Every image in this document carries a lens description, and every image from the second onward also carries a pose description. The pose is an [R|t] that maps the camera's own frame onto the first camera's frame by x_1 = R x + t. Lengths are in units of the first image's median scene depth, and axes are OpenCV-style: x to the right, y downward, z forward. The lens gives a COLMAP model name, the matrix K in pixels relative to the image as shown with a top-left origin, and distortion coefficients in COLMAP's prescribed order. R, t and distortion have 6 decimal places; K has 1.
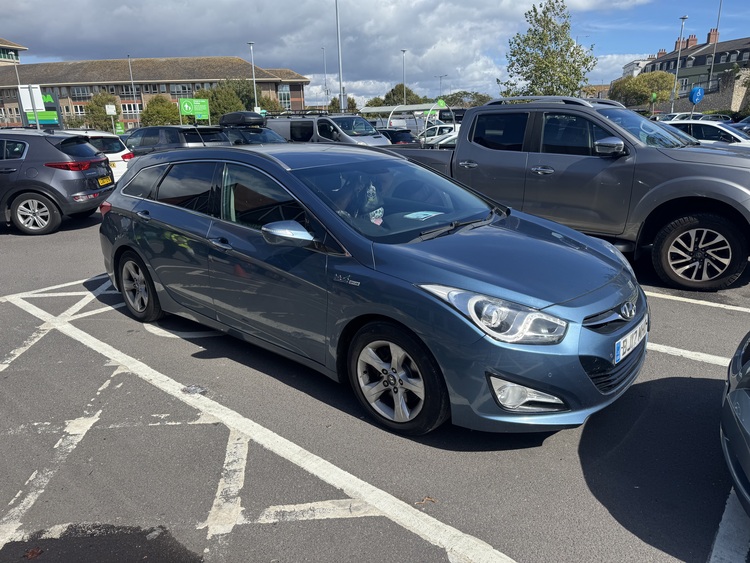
lens RADIAL K [[542.8, 0, 391.0], [0, 542.8, 279.7], [0, 0, 1]] dist [-0.000834, -0.005930]
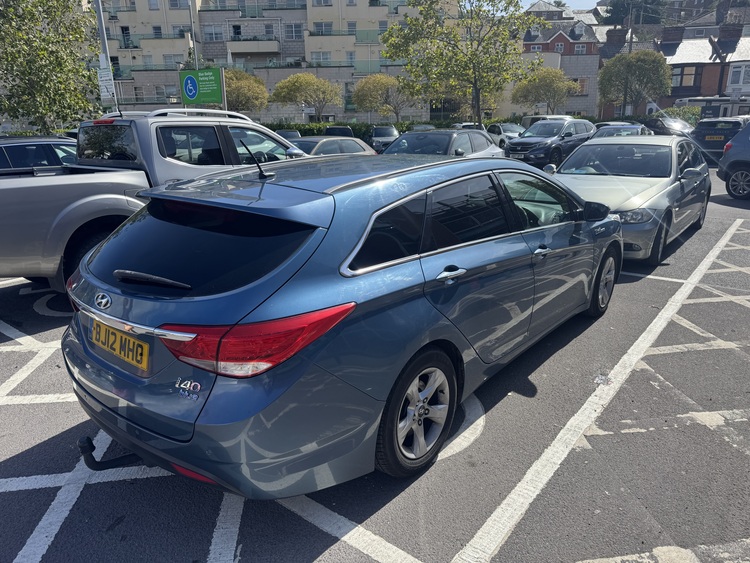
lens RADIAL K [[525.3, 0, 375.0], [0, 525.3, 281.5], [0, 0, 1]] dist [0.006269, -0.003749]
pose [[-0.009895, -0.264385, 0.964366, -1.027845], [0.292327, 0.921517, 0.255638, -0.288664], [-0.956267, 0.284440, 0.068168, 1.029985]]
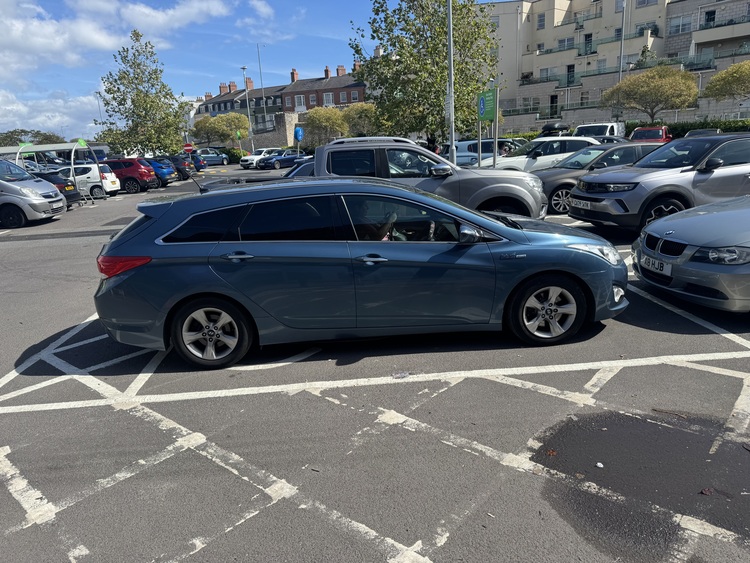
lens RADIAL K [[523.1, 0, 375.0], [0, 523.1, 281.5], [0, 0, 1]] dist [0.047849, -0.047950]
pose [[0.731799, -0.190767, 0.654277, -0.907606], [0.225562, 0.973716, 0.031618, -0.045083], [-0.643111, 0.124442, 0.755594, 0.090100]]
